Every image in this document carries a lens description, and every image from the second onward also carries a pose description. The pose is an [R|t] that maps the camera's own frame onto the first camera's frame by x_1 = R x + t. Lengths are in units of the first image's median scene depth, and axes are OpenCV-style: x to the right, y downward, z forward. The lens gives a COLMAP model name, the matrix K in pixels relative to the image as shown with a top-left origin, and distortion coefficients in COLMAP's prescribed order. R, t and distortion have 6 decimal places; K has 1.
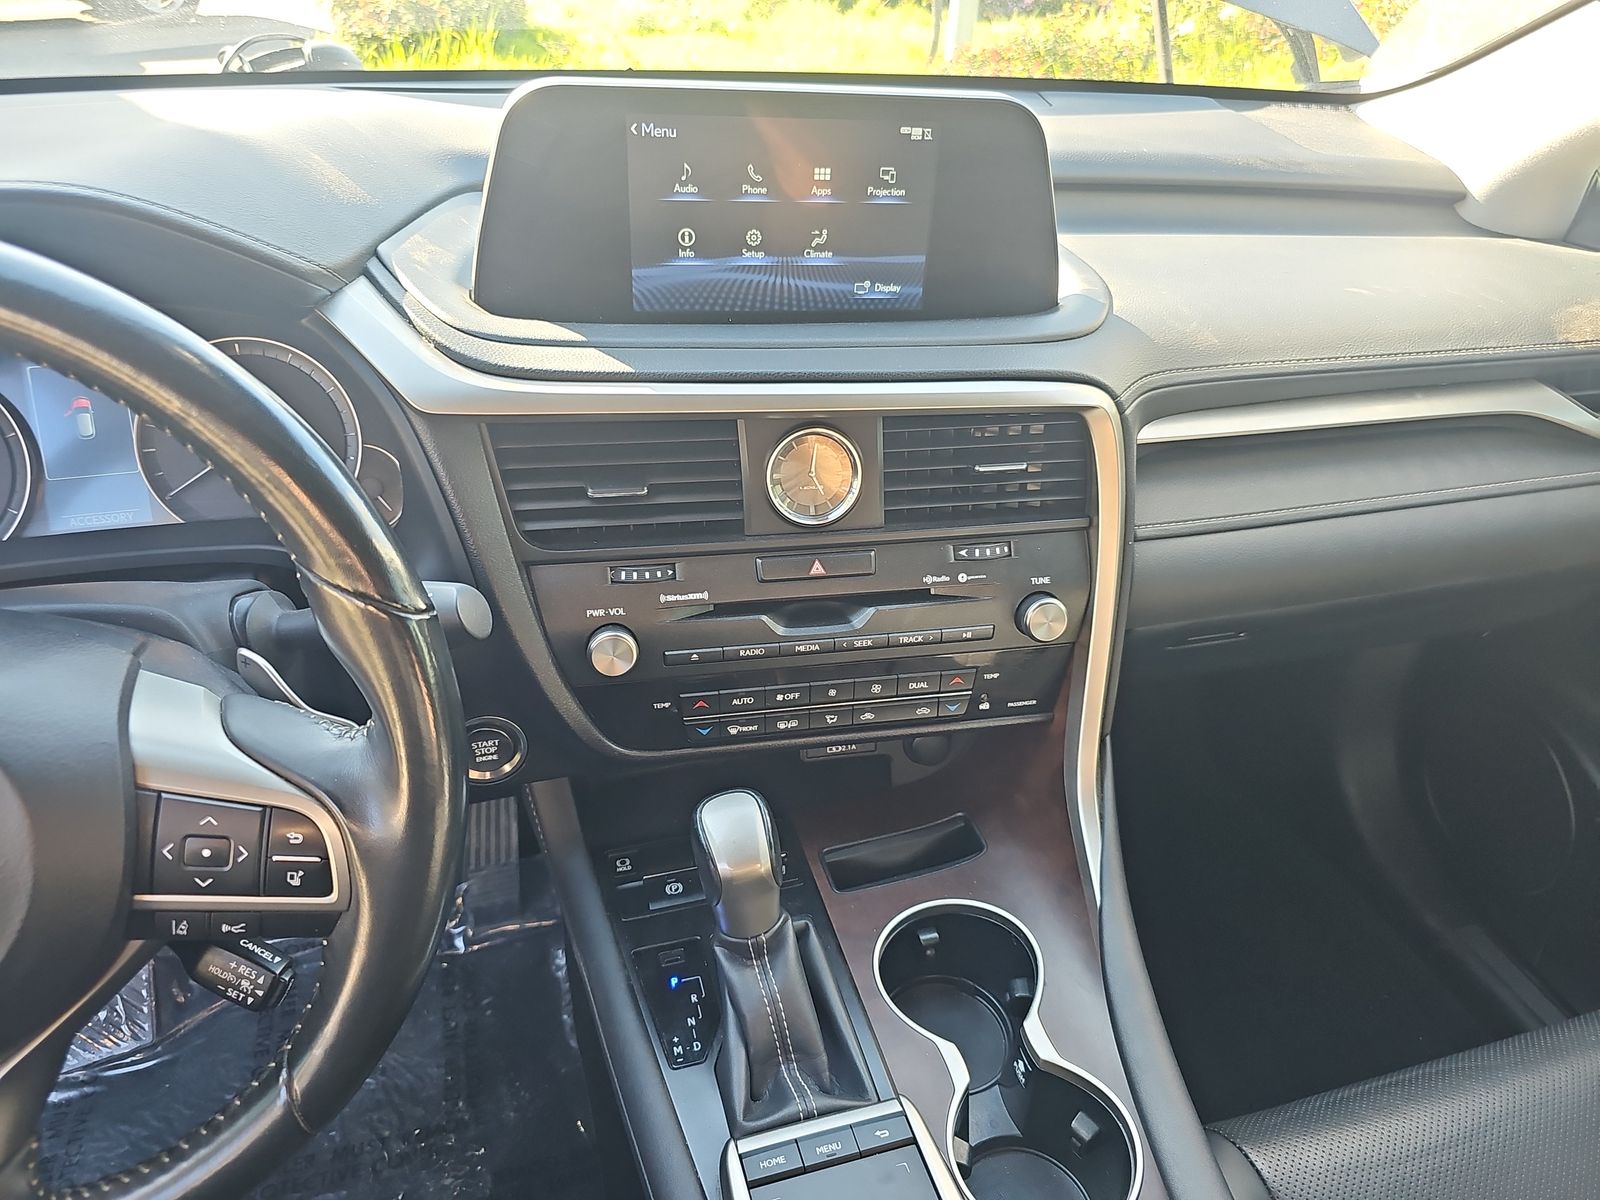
lens RADIAL K [[1062.6, 0, 800.8], [0, 1062.6, 584.9], [0, 0, 1]] dist [0.037969, -0.027508]
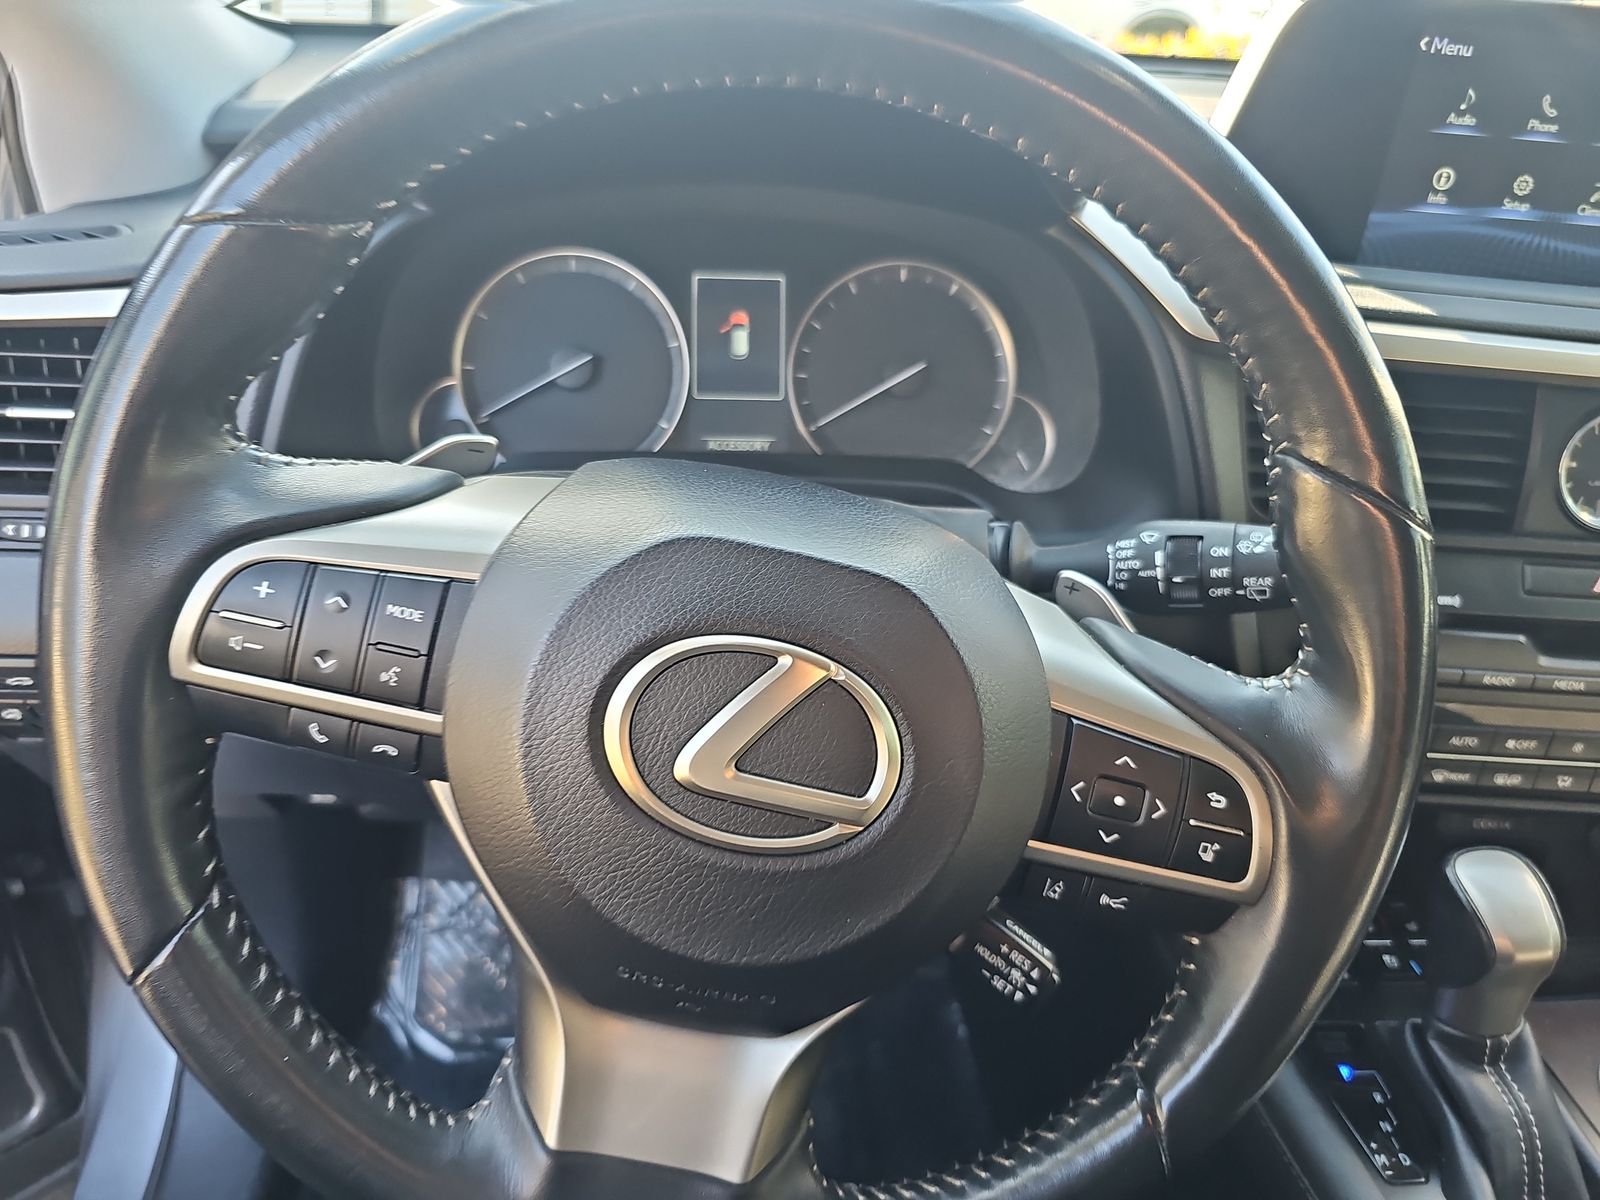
lens RADIAL K [[1062.6, 0, 787.4], [0, 1062.6, 605.5], [0, 0, 1]] dist [0.037969, -0.027508]
pose [[0.978378, 0.120602, -0.168020, -0.467363], [-0.129172, 0.990774, -0.041004, 0.116831], [0.161525, 0.061821, 0.984930, 0.114253]]
